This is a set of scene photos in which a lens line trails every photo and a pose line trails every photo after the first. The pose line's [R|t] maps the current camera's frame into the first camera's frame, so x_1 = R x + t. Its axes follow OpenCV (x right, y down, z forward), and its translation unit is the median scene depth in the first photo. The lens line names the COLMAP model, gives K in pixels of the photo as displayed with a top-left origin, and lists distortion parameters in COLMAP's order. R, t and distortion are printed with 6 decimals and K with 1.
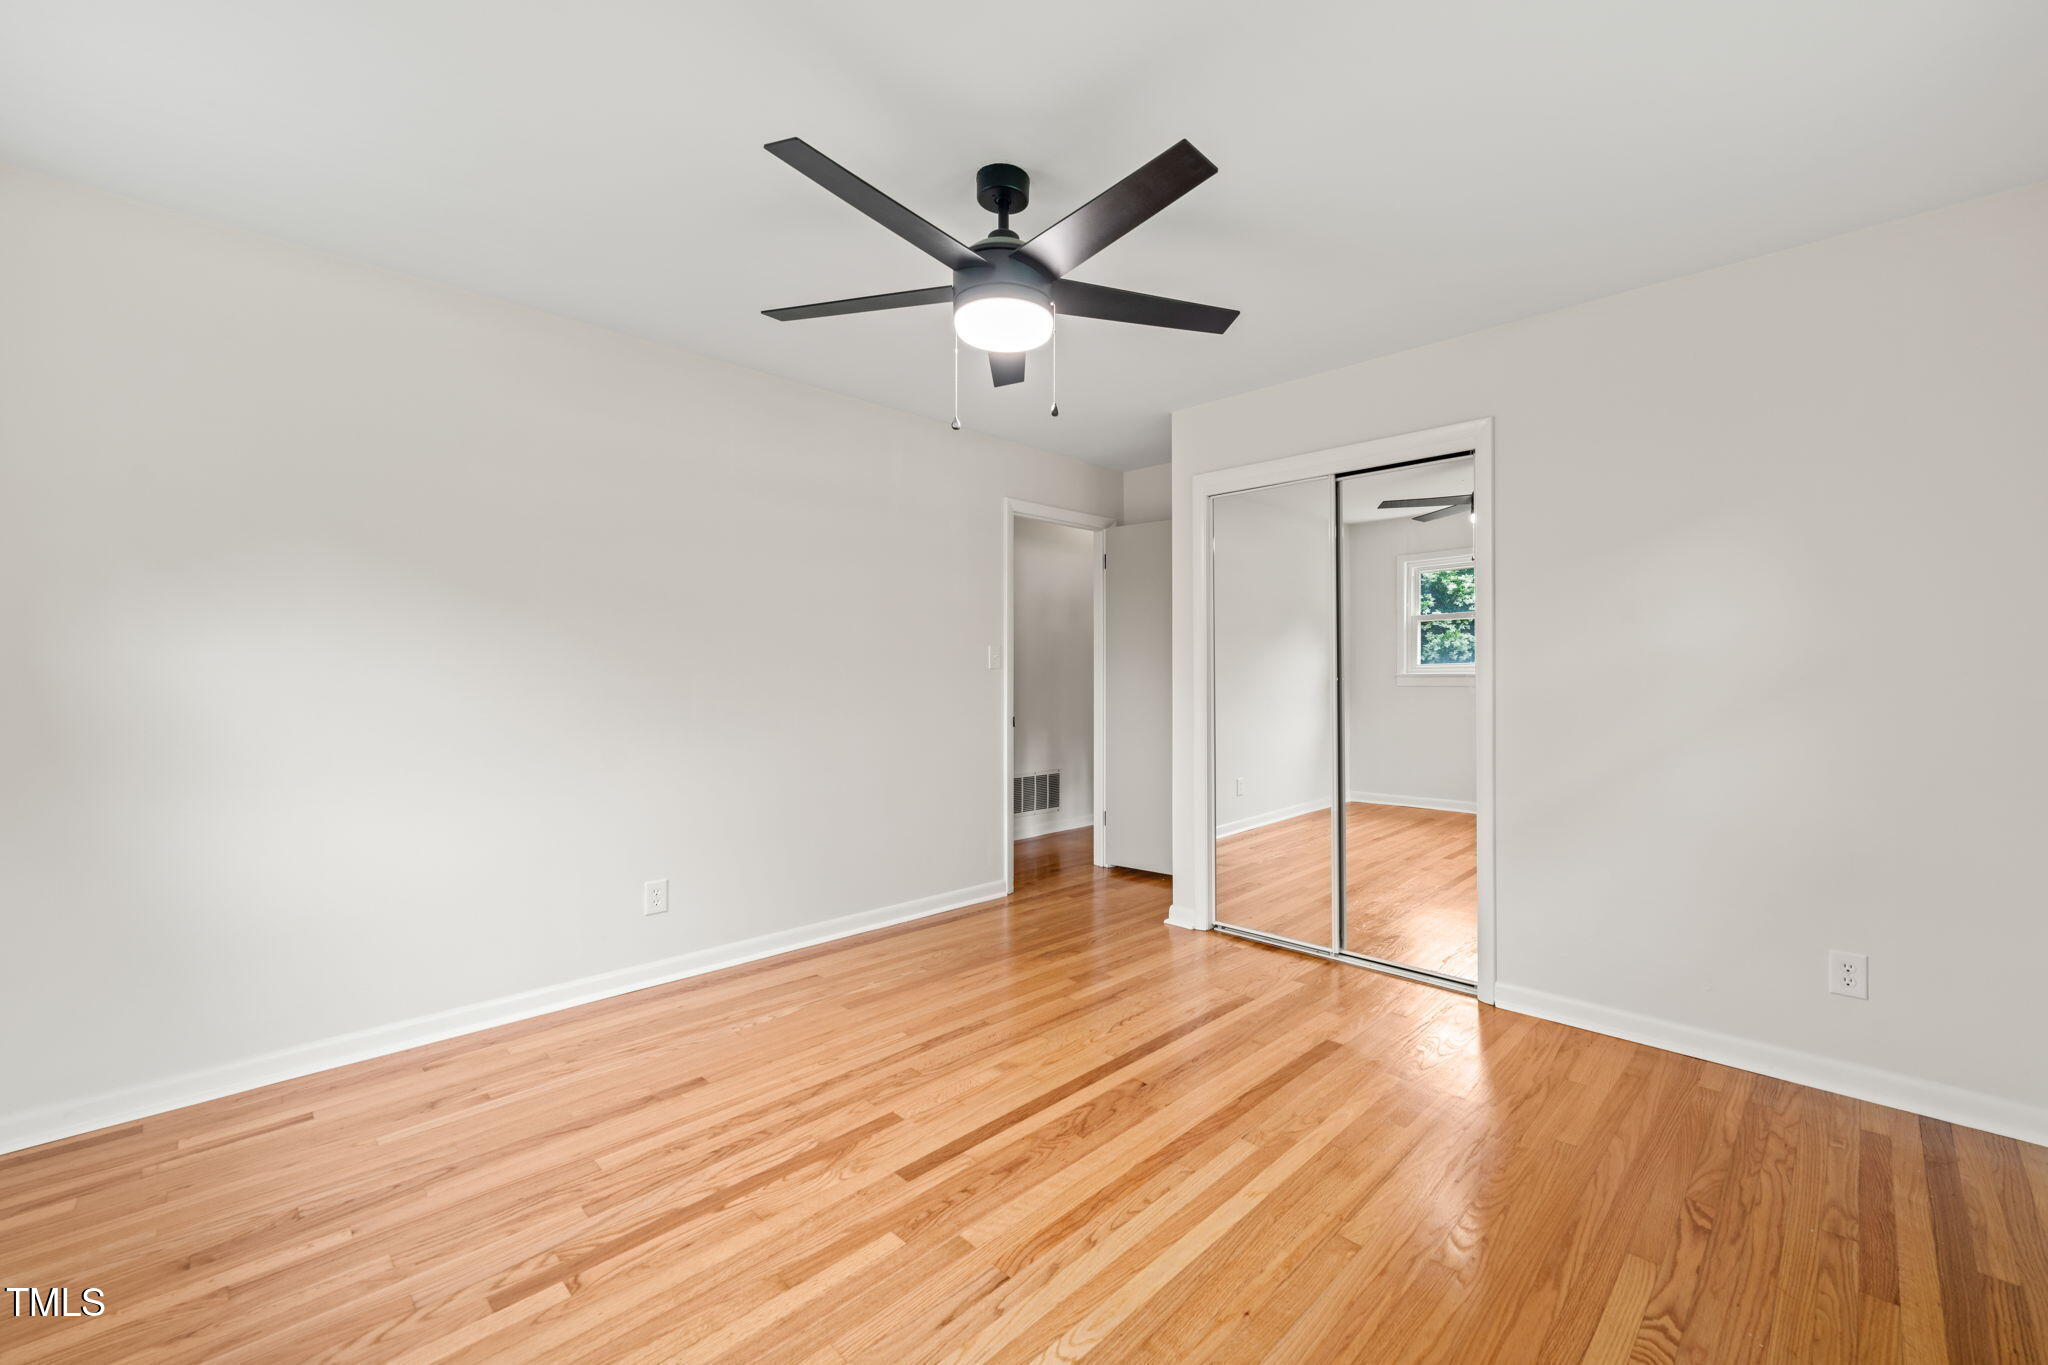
lens RADIAL K [[857.9, 0, 1024.0], [0, 857.9, 682.5], [0, 0, 1]] dist [-0.000431, 0.000088]
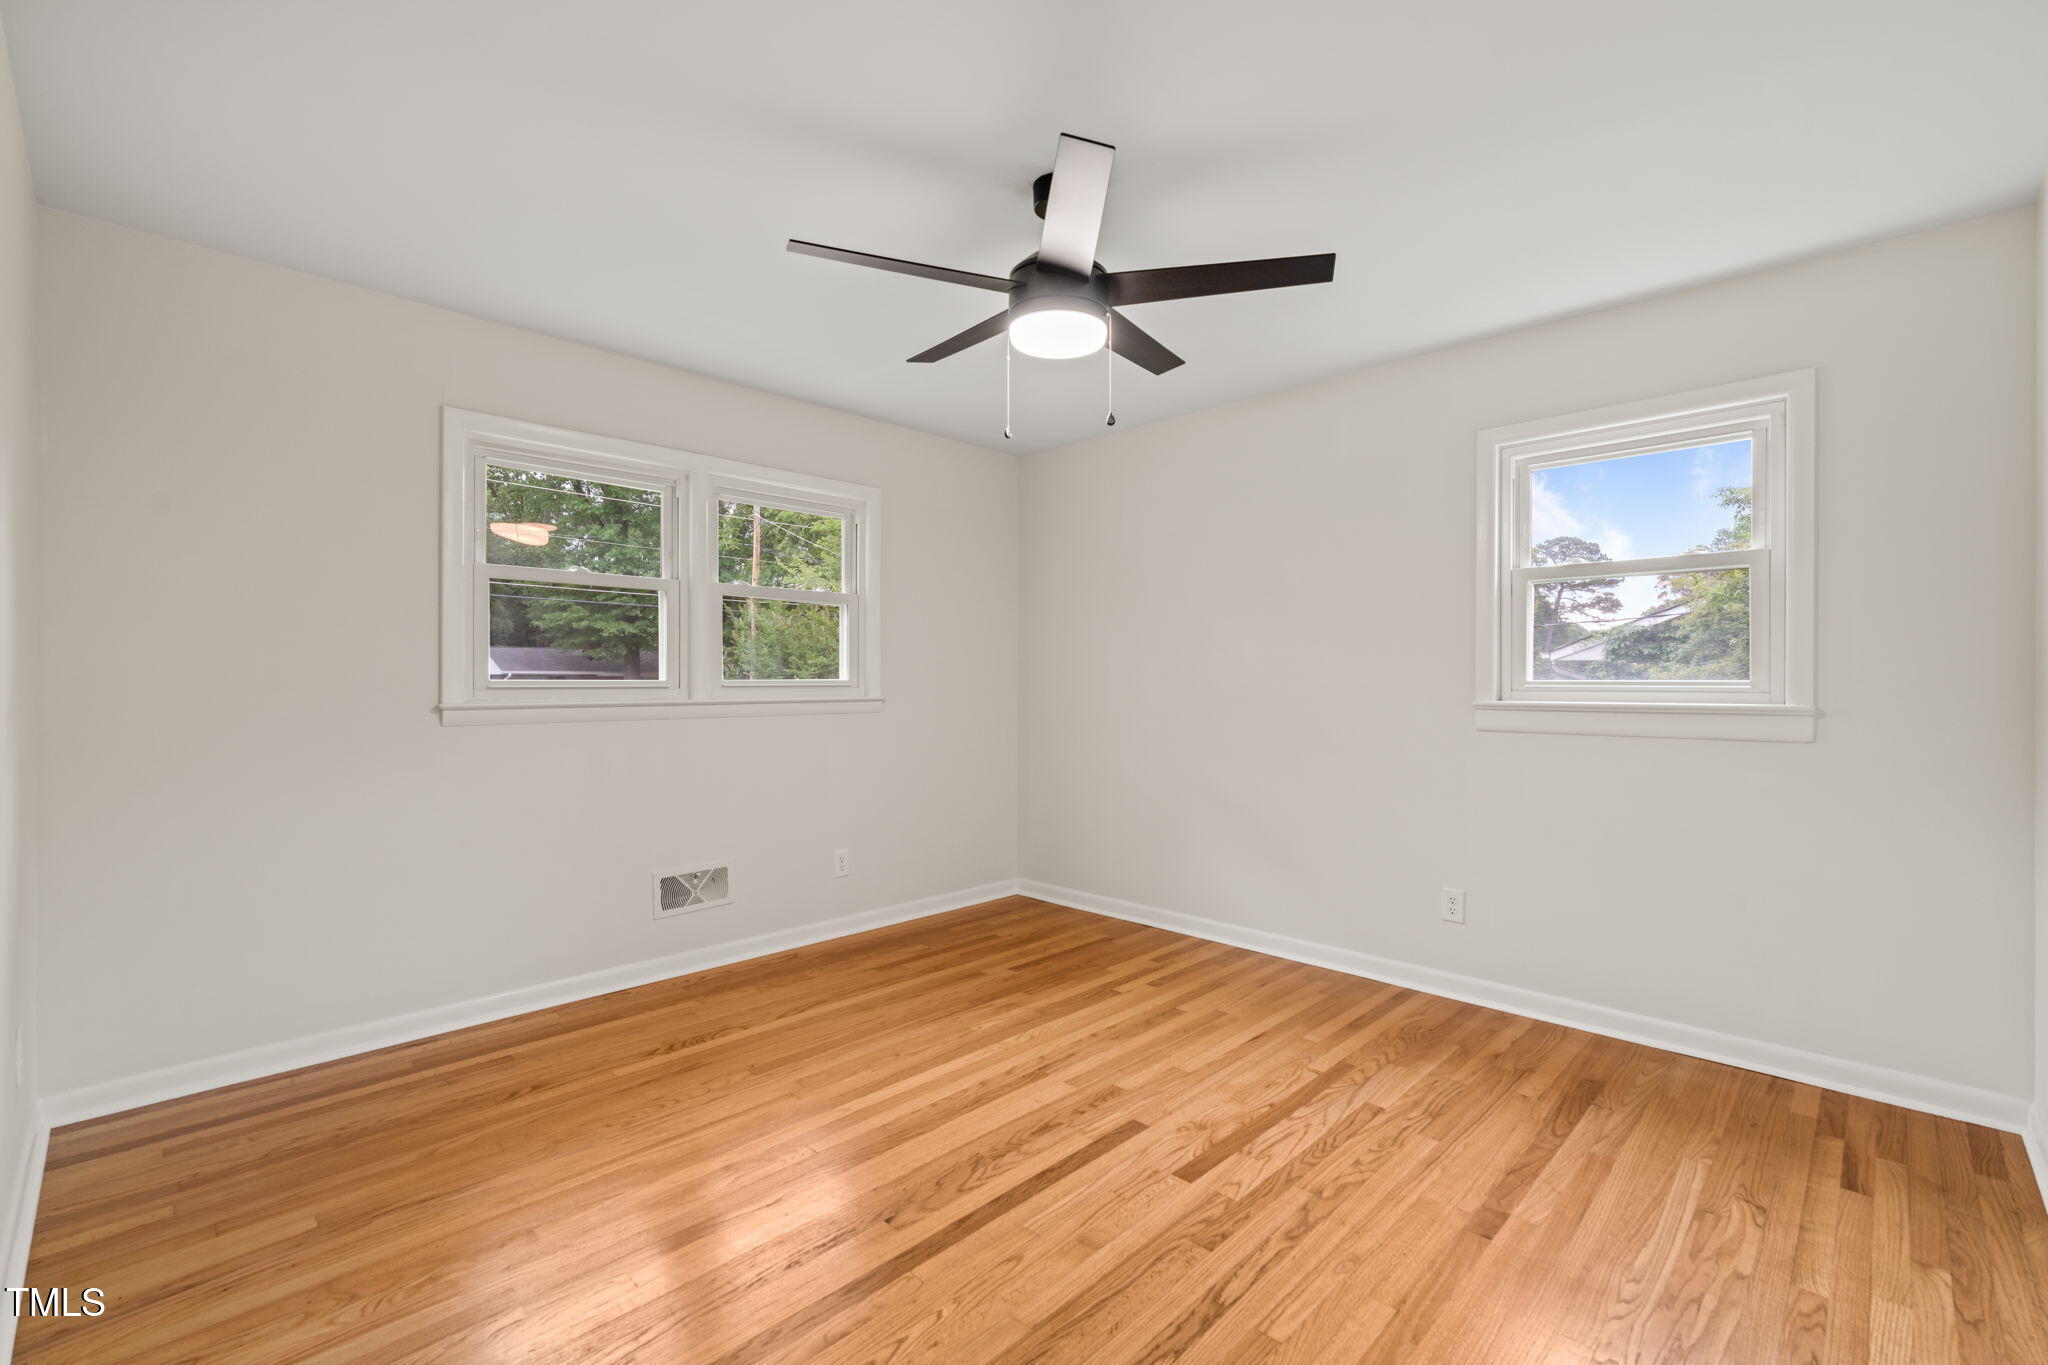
lens RADIAL K [[857.9, 0, 1024.0], [0, 857.9, 682.5], [0, 0, 1]] dist [-0.000431, 0.000088]
pose [[-0.998992, -0.002212, -0.044827, 0.059972], [-0.003002, 0.999841, 0.017570, -0.028364], [0.044781, 0.017686, -0.998840, 1.926408]]
